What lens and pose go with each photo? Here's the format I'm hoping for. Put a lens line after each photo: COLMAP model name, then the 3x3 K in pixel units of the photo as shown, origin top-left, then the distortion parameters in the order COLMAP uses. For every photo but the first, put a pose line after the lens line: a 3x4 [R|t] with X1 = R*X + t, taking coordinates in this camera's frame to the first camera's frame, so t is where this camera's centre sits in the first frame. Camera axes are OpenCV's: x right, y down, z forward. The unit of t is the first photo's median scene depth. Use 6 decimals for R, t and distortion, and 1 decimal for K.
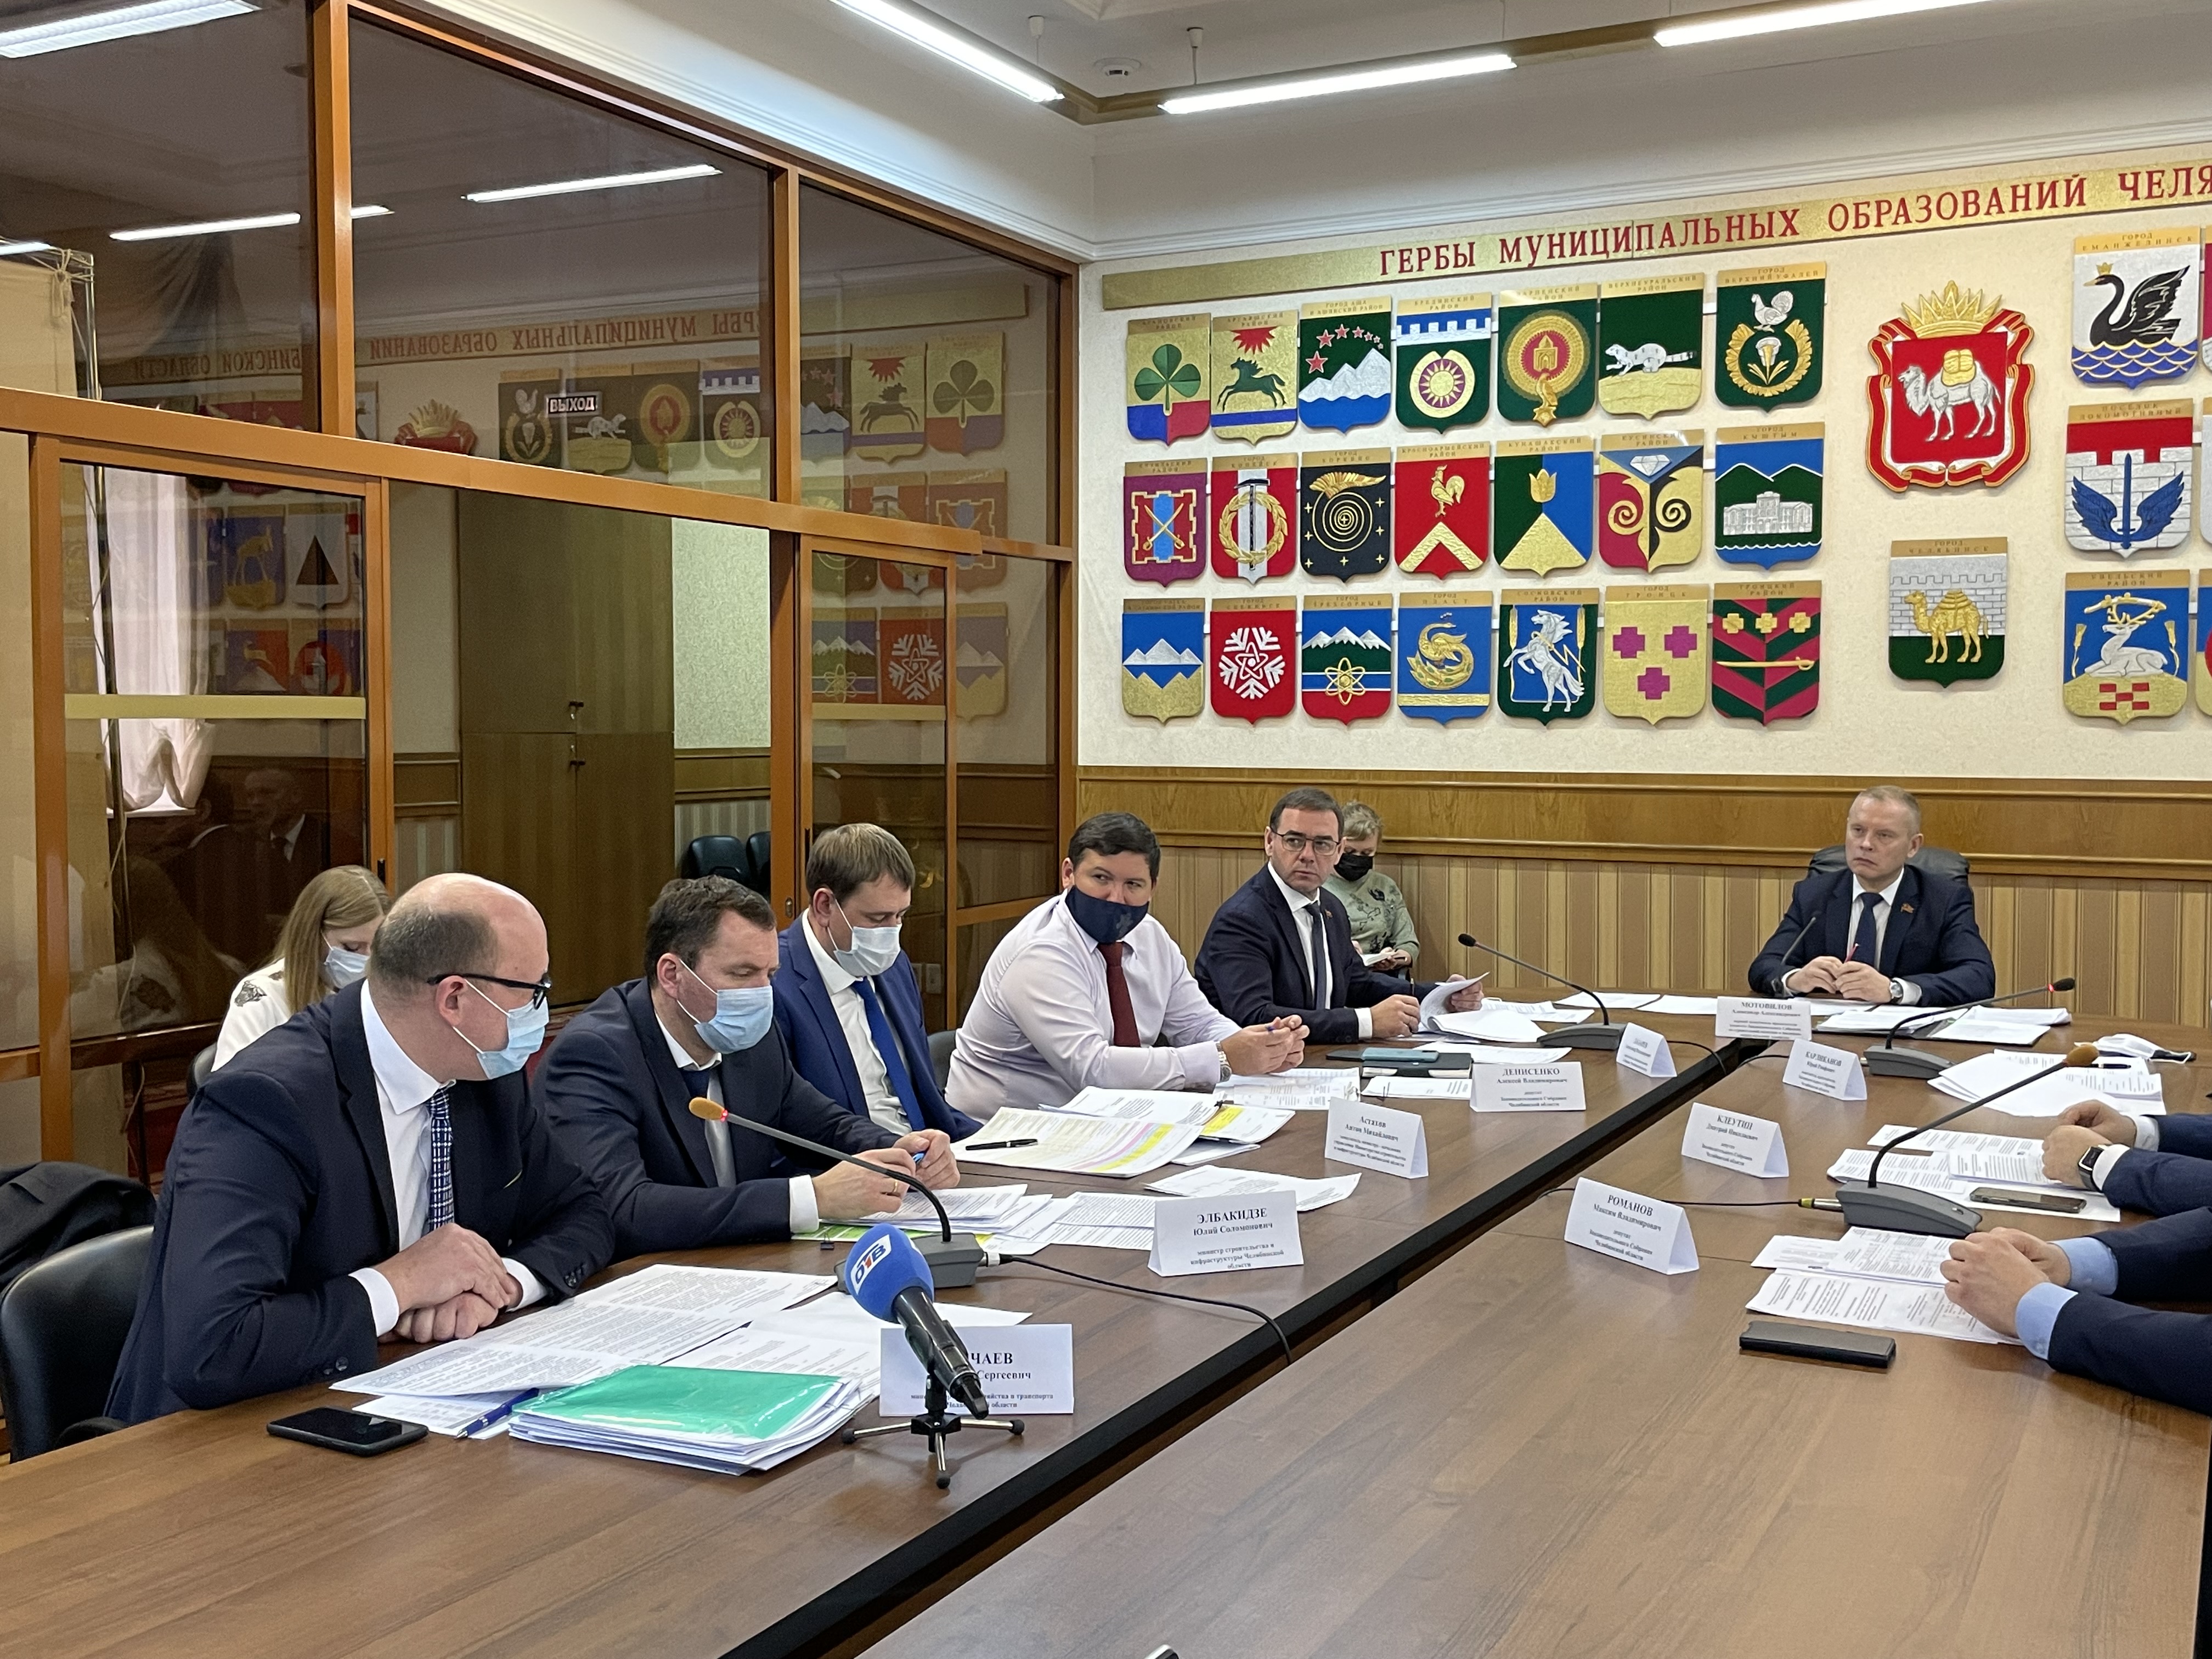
lens RADIAL K [[2206.7, 0, 1106.0], [0, 2206.7, 829.5], [0, 0, 1]] dist [0.001556, 0.001727]
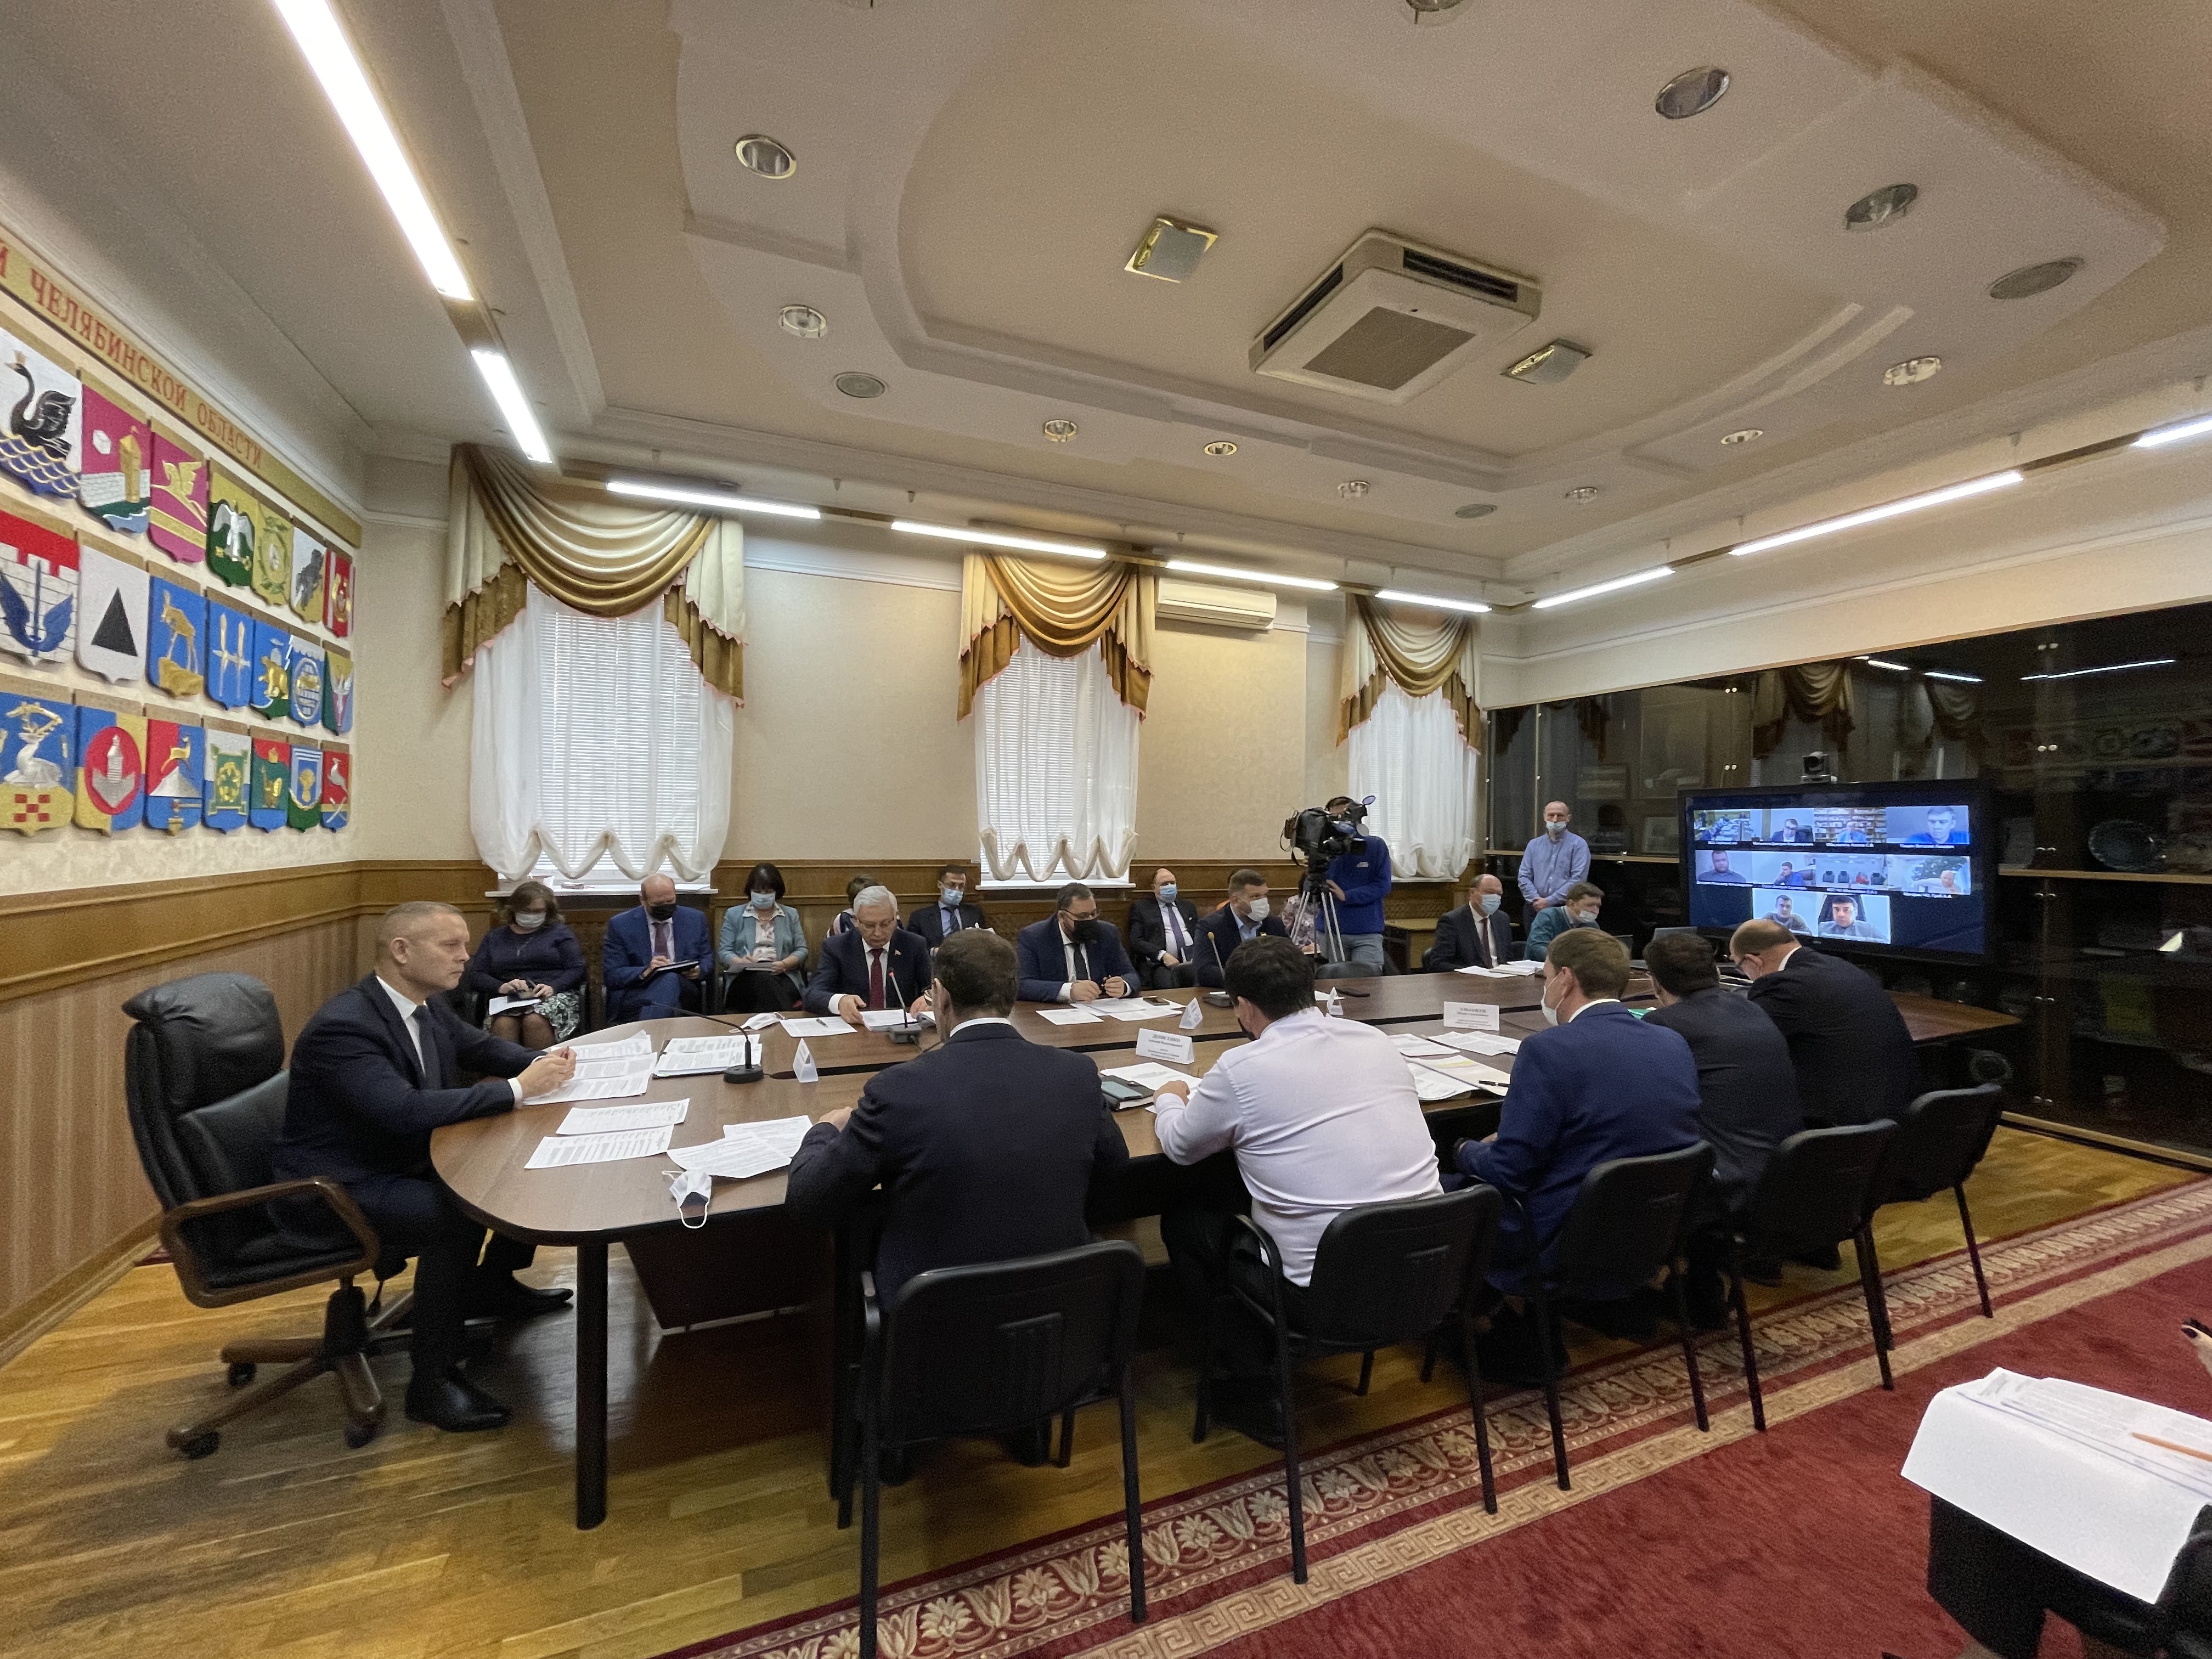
lens RADIAL K [[891.0, 0, 1106.0], [0, 891.0, 829.5], [0, 0, 1]] dist [-0.000592, -0.000118]
pose [[-0.768976, -0.013955, 0.639125, -0.154622], [0.011889, 0.999277, 0.036122, -0.059513], [-0.639167, 0.035375, -0.768254, 1.002816]]
